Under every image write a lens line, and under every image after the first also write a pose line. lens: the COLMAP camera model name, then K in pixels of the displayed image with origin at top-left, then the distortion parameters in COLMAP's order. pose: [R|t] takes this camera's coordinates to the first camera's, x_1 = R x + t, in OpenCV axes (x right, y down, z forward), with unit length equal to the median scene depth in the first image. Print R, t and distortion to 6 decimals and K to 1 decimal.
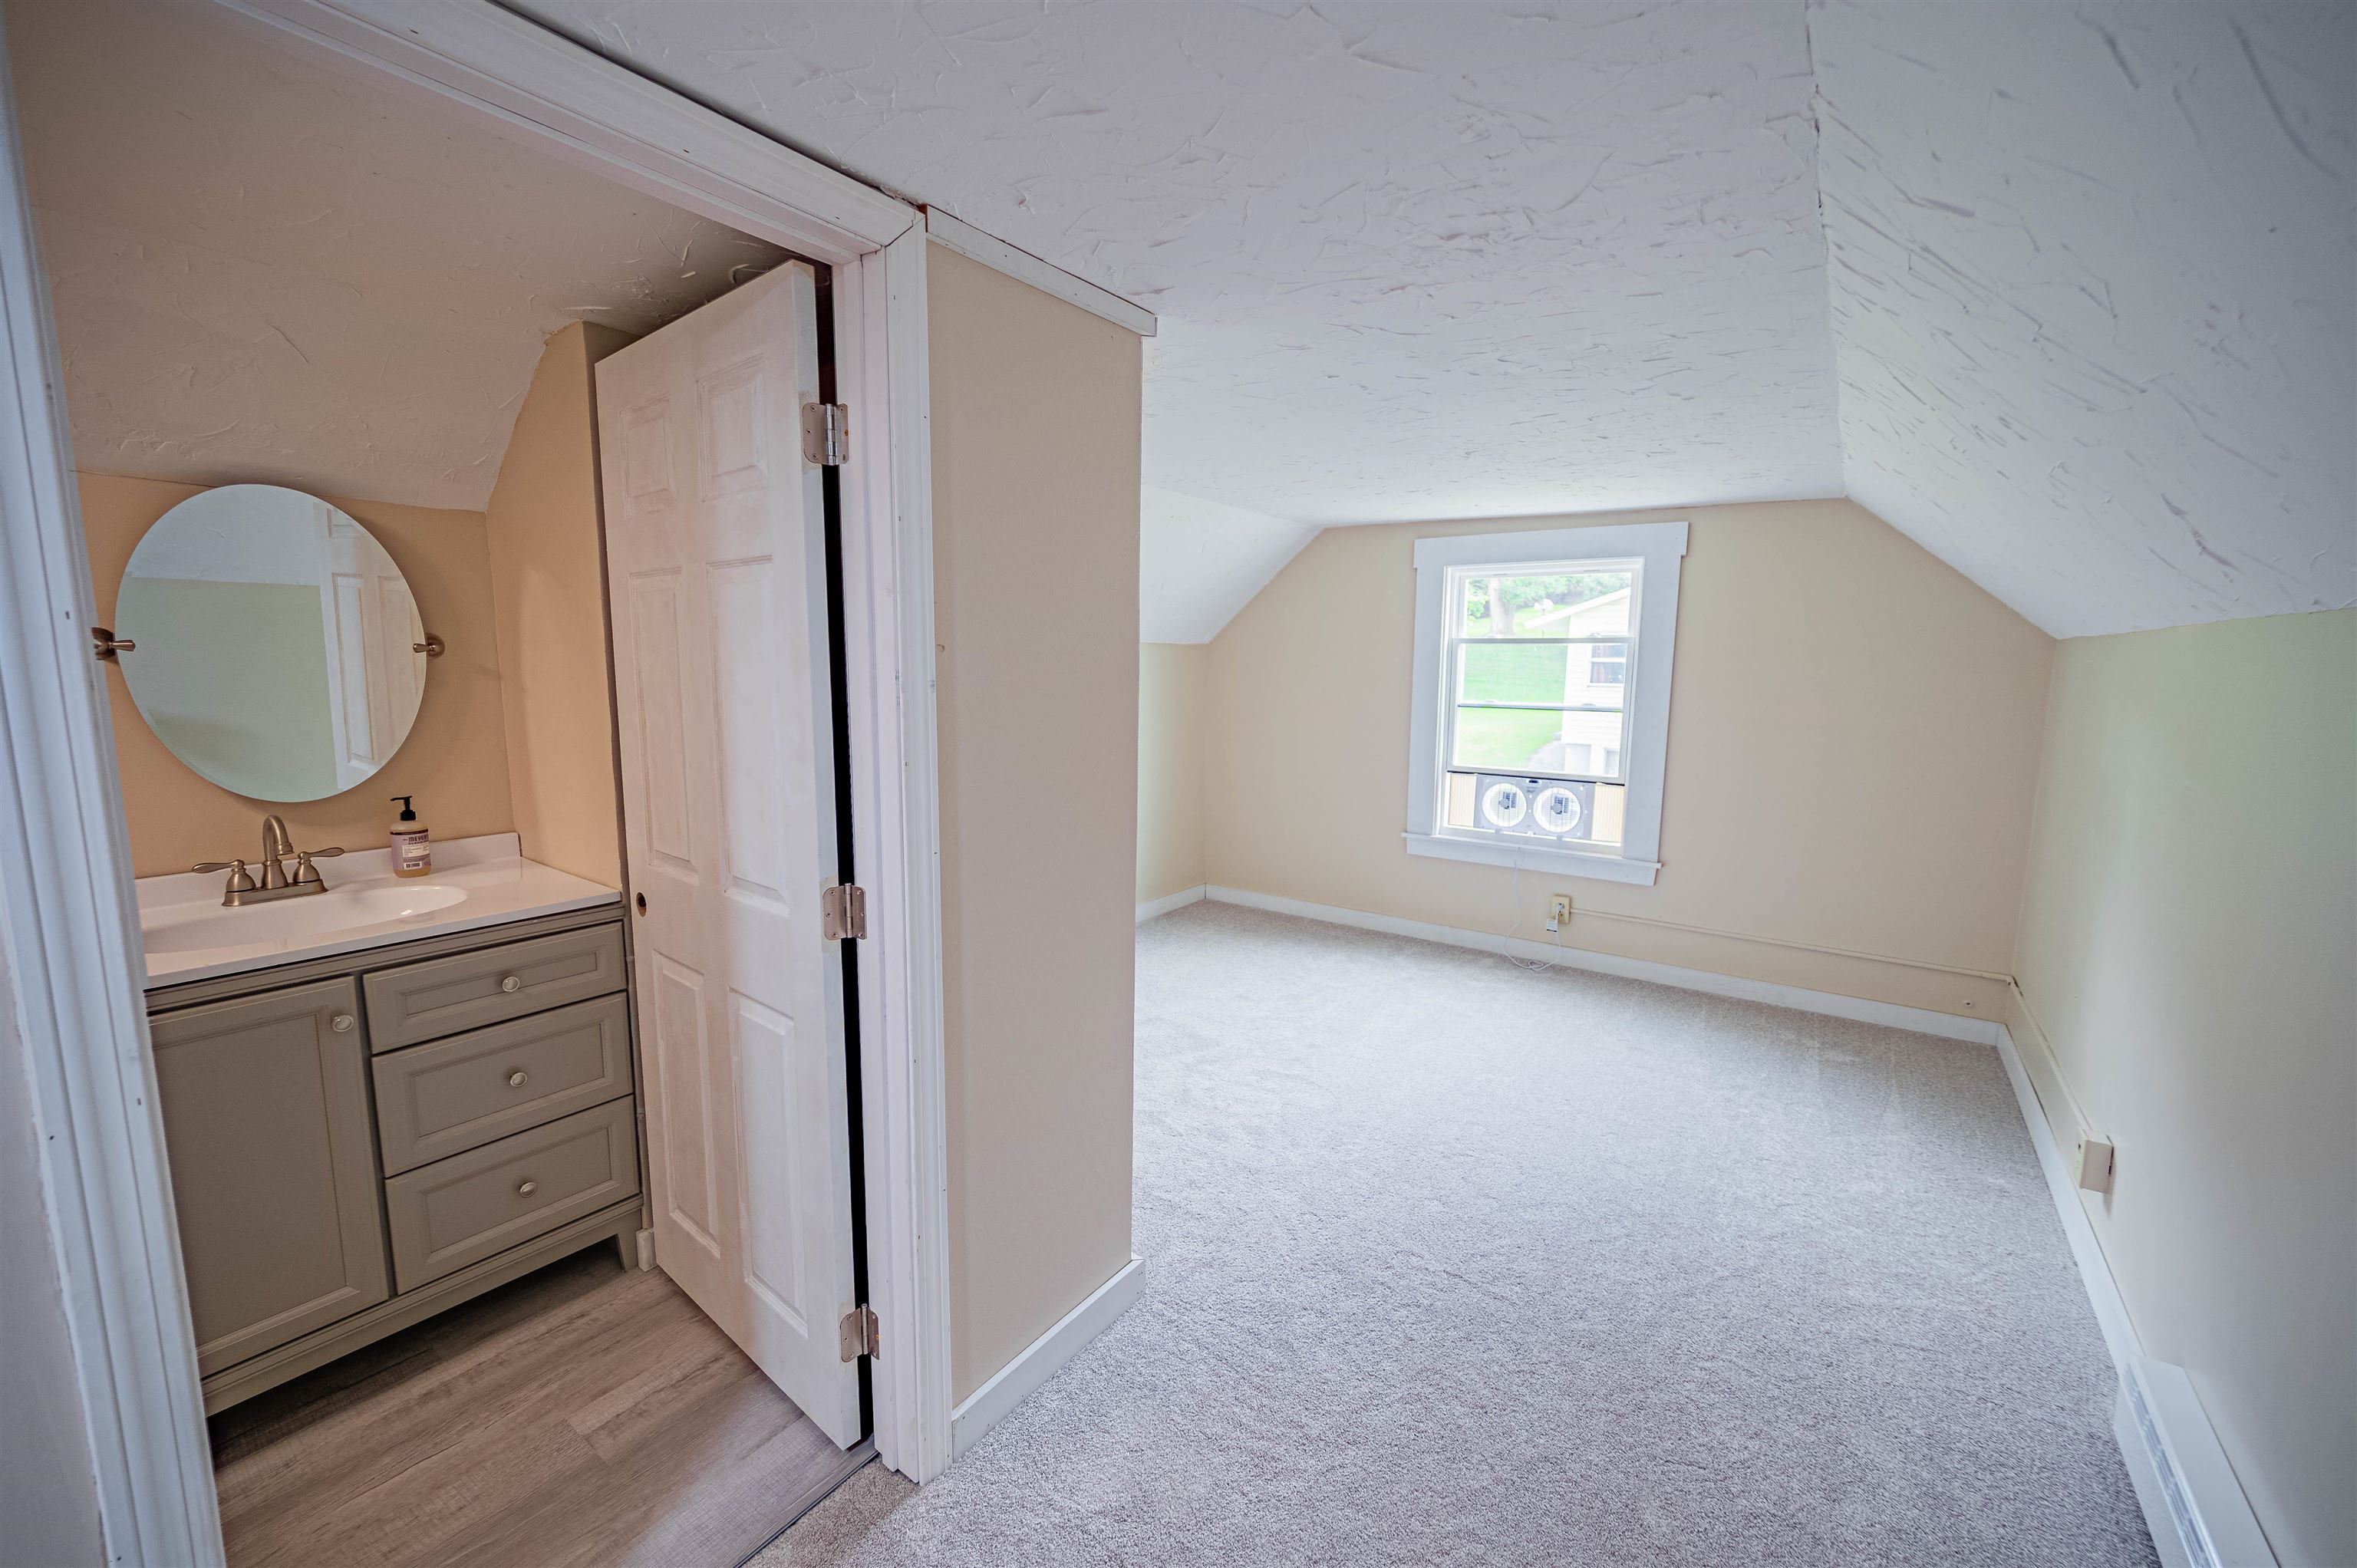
lens RADIAL K [[935.3, 0, 1172.8], [0, 935.3, 792.6], [0, 0, 1]] dist [-0.000393, 0.000205]
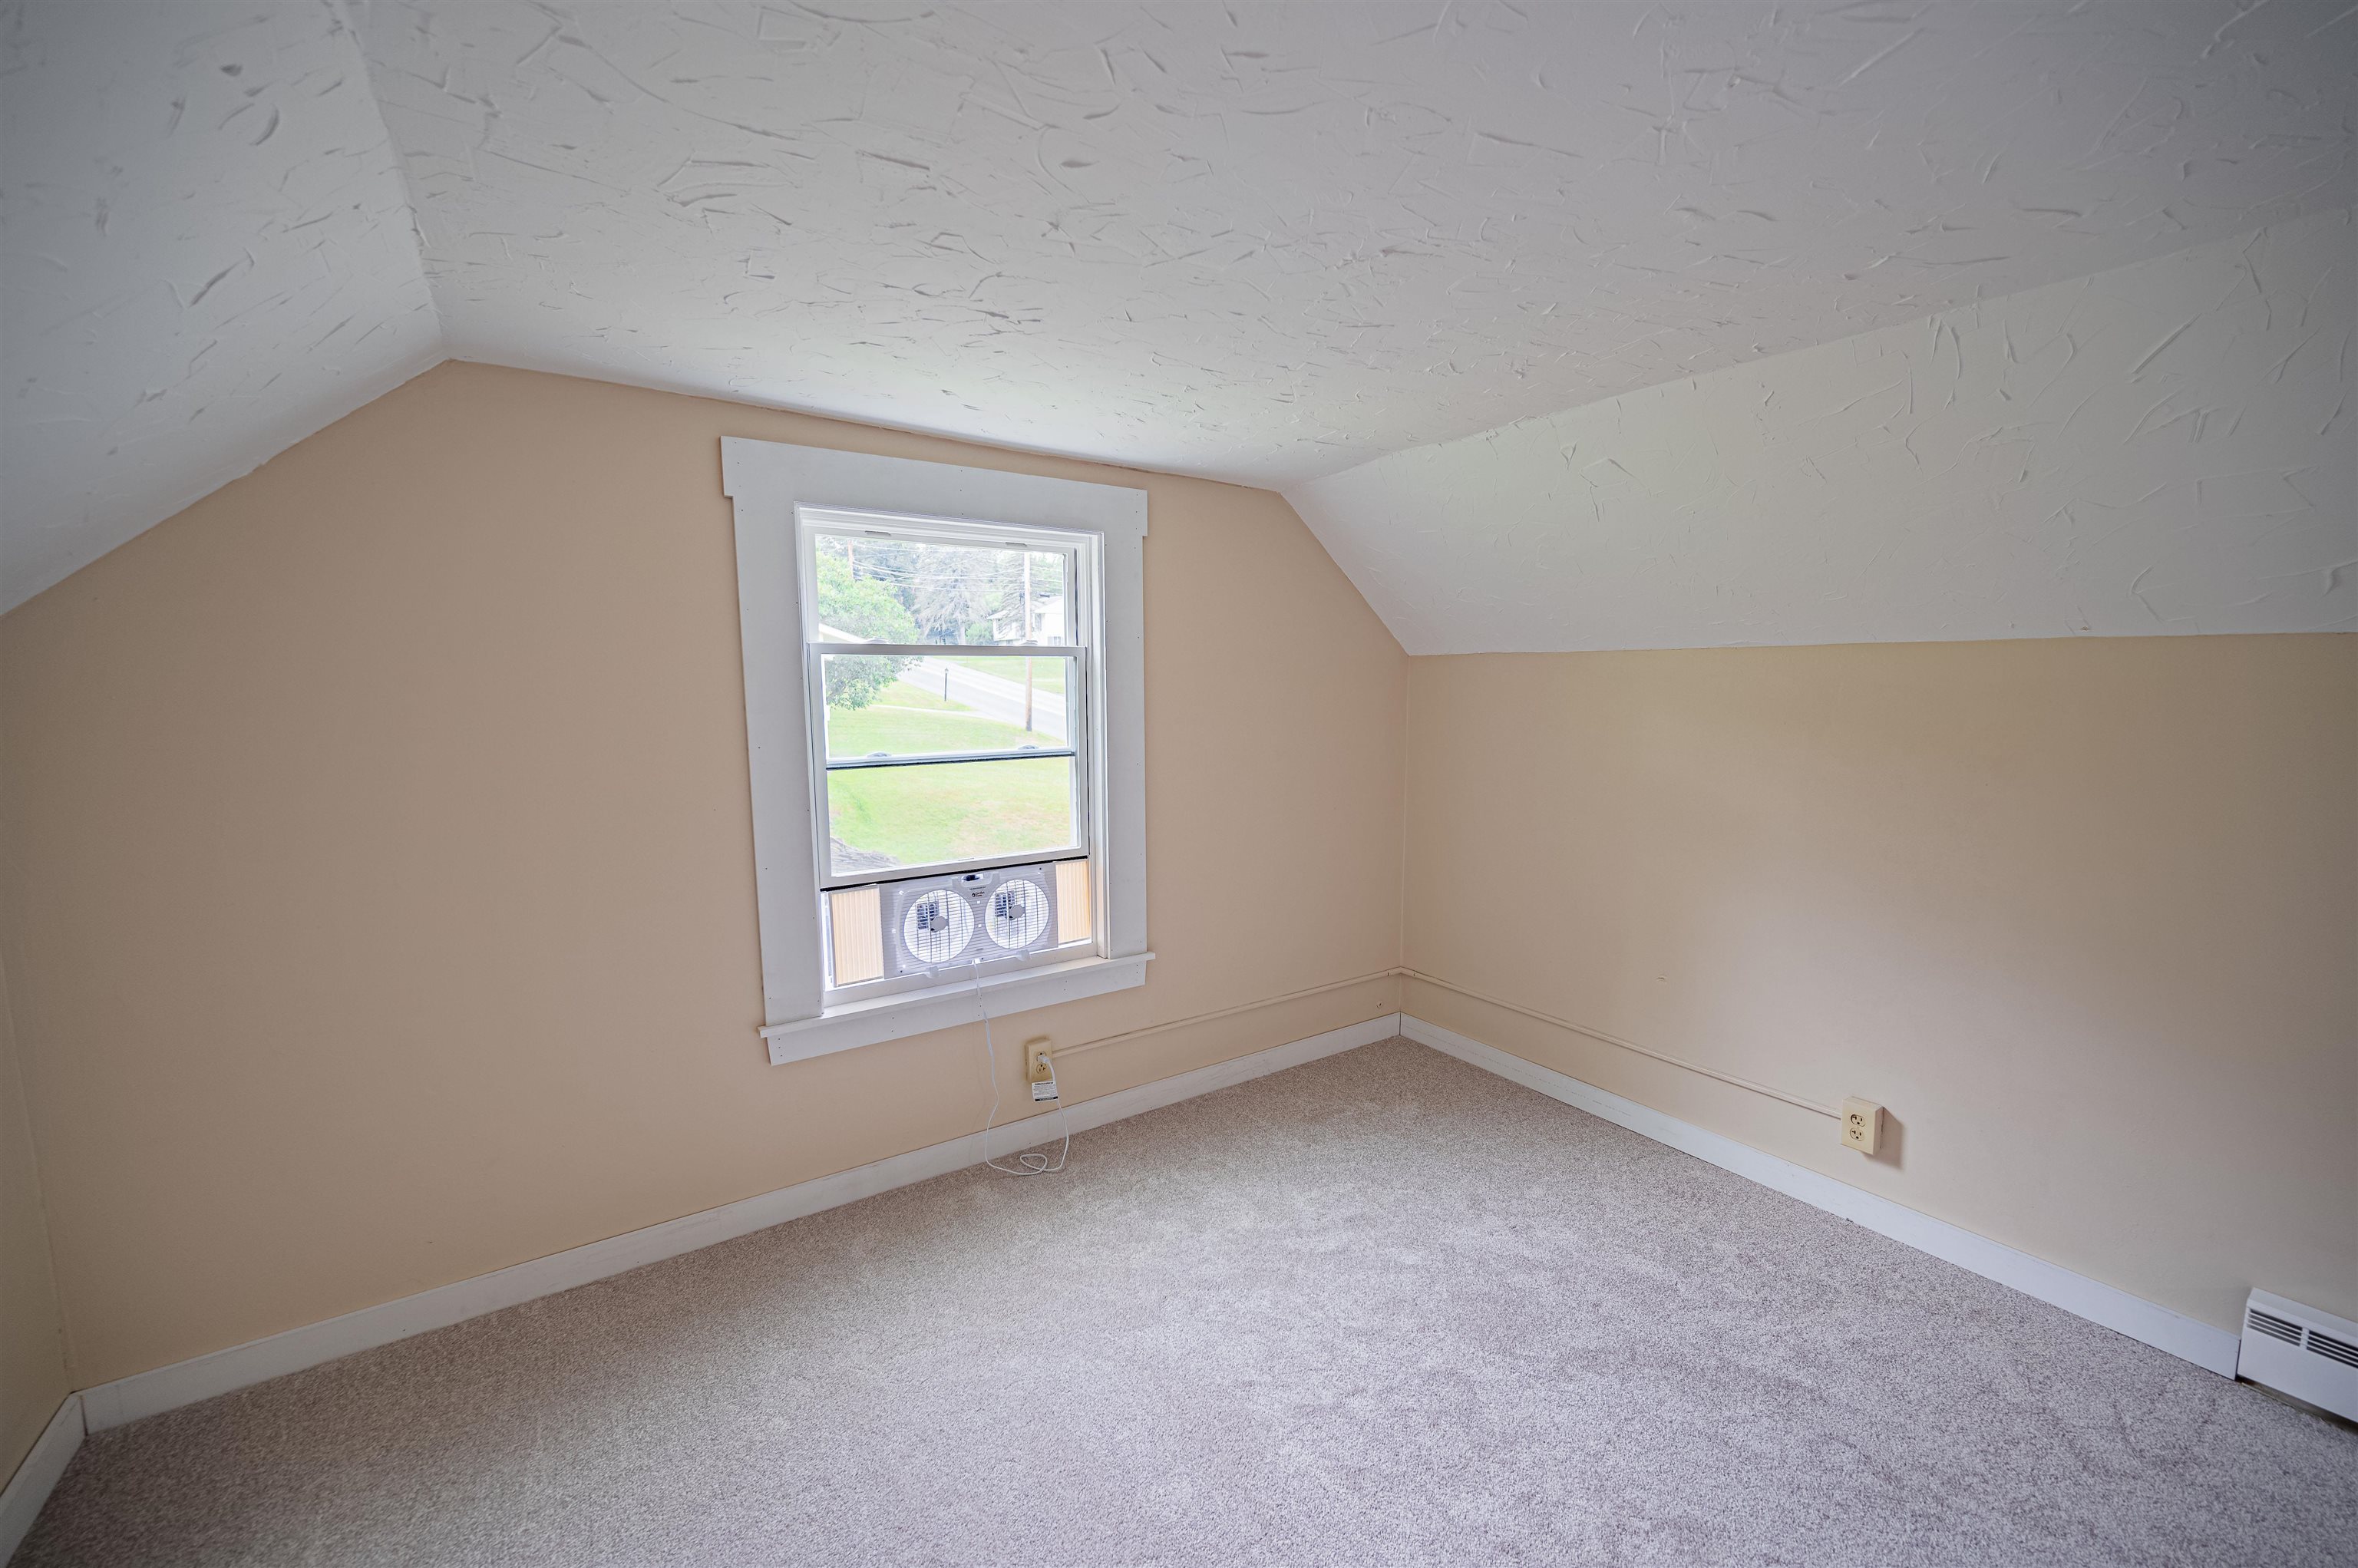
lens RADIAL K [[935.7, 0, 1173.3], [0, 935.7, 792.6], [0, 0, 1]] dist [-0.000393, 0.000205]
pose [[0.346969, -0.130163, 0.928800, -0.134943], [0.138117, 0.986617, 0.086669, -0.102508], [-0.927651, 0.098211, 0.360303, 0.650477]]
